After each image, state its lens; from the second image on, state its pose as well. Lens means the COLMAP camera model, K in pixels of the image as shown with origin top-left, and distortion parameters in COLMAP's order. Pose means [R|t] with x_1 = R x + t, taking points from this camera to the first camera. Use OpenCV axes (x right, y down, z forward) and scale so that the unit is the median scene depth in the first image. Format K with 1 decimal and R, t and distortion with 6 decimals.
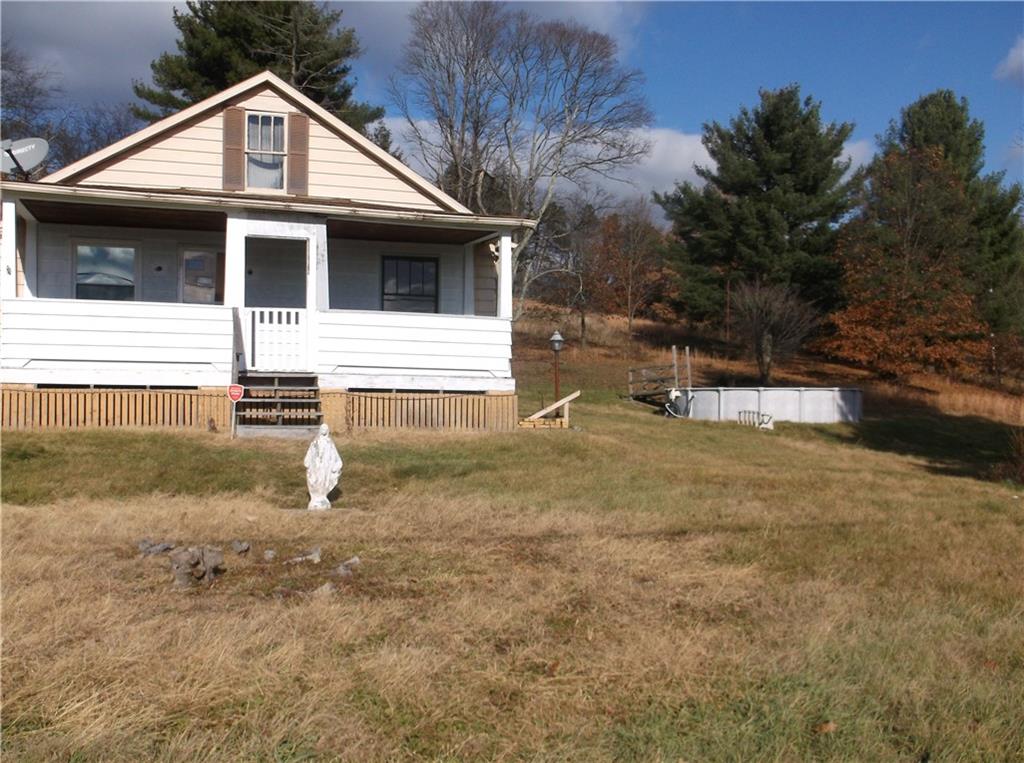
lens RADIAL K [[967.5, 0, 512.0], [0, 967.5, 381.5], [0, 0, 1]] dist [0.006598, -0.000569]
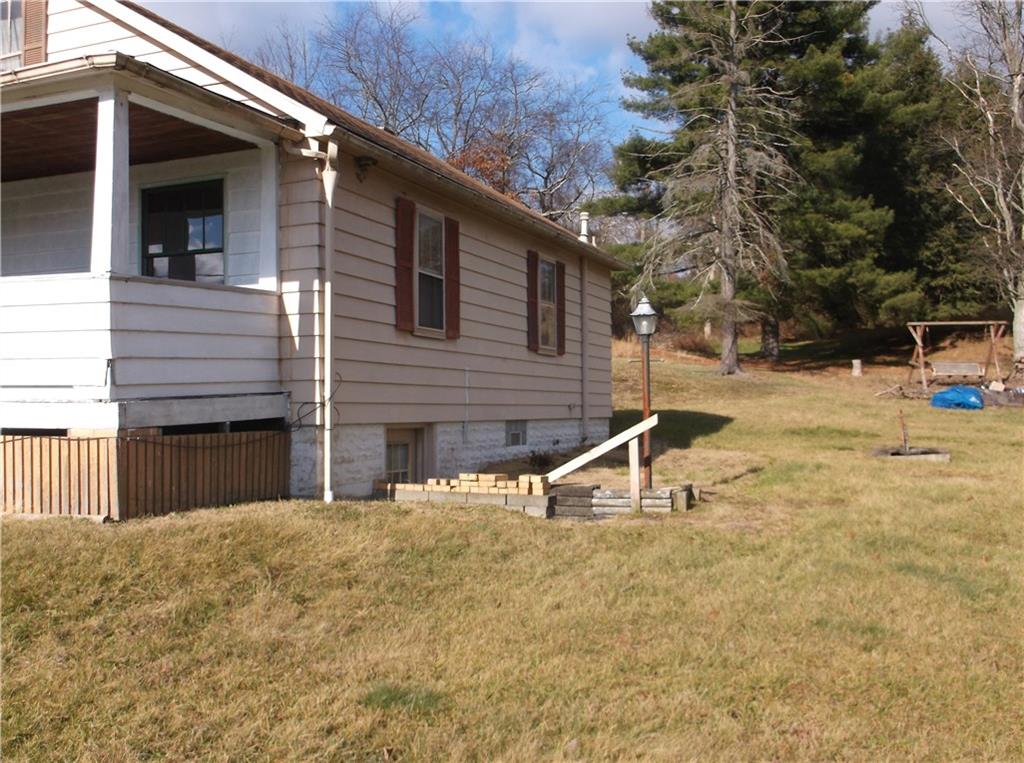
lens RADIAL K [[967.5, 0, 512.0], [0, 967.5, 381.5], [0, 0, 1]] dist [0.006598, -0.000569]
pose [[0.738590, -0.030089, -0.673483, 0.425730], [0.023500, 0.999545, -0.018885, 0.000425], [0.673745, -0.001879, 0.738961, 0.739110]]
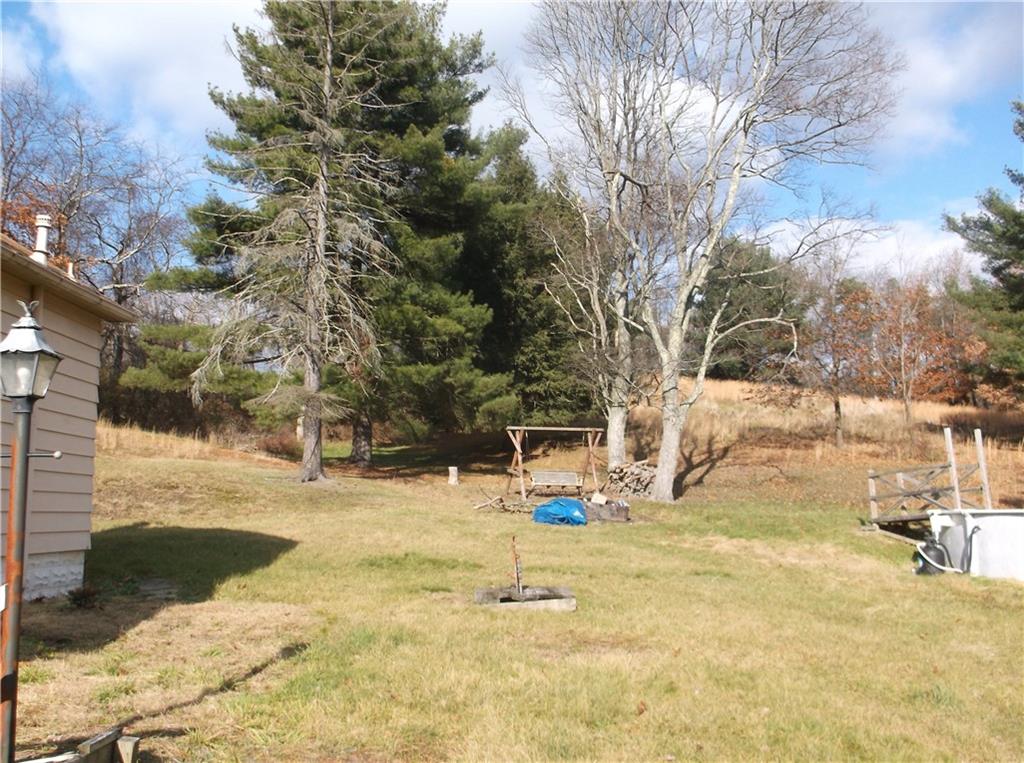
lens RADIAL K [[967.5, 0, 512.0], [0, 967.5, 381.5], [0, 0, 1]] dist [0.006598, -0.000569]
pose [[0.944461, -0.055508, -0.323902, 0.290029], [0.017905, 0.992859, -0.117939, -0.008941], [0.328135, 0.105589, 0.938711, 1.051747]]
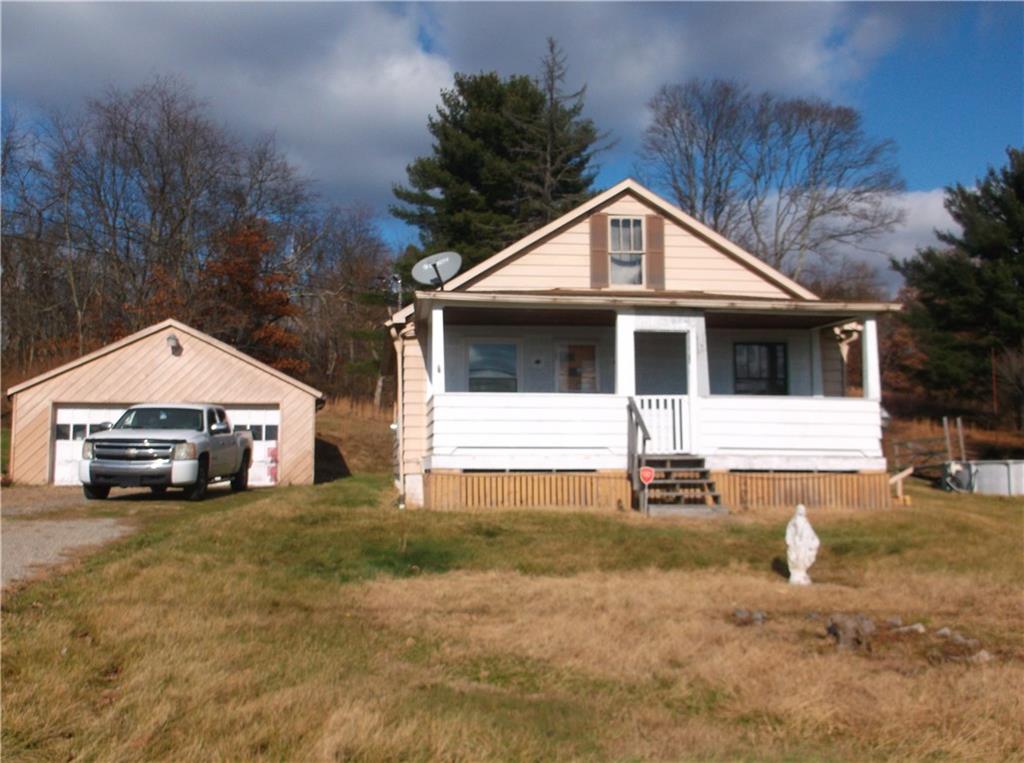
lens RADIAL K [[975.1, 0, 512.0], [0, 975.1, 381.5], [0, 0, 1]] dist [-0.012164, 0.005986]
pose [[0.980910, -0.027776, -0.192469, -0.173008], [0.013017, 0.996905, -0.077530, -0.008224], [0.194026, 0.073544, 0.978236, -0.086559]]
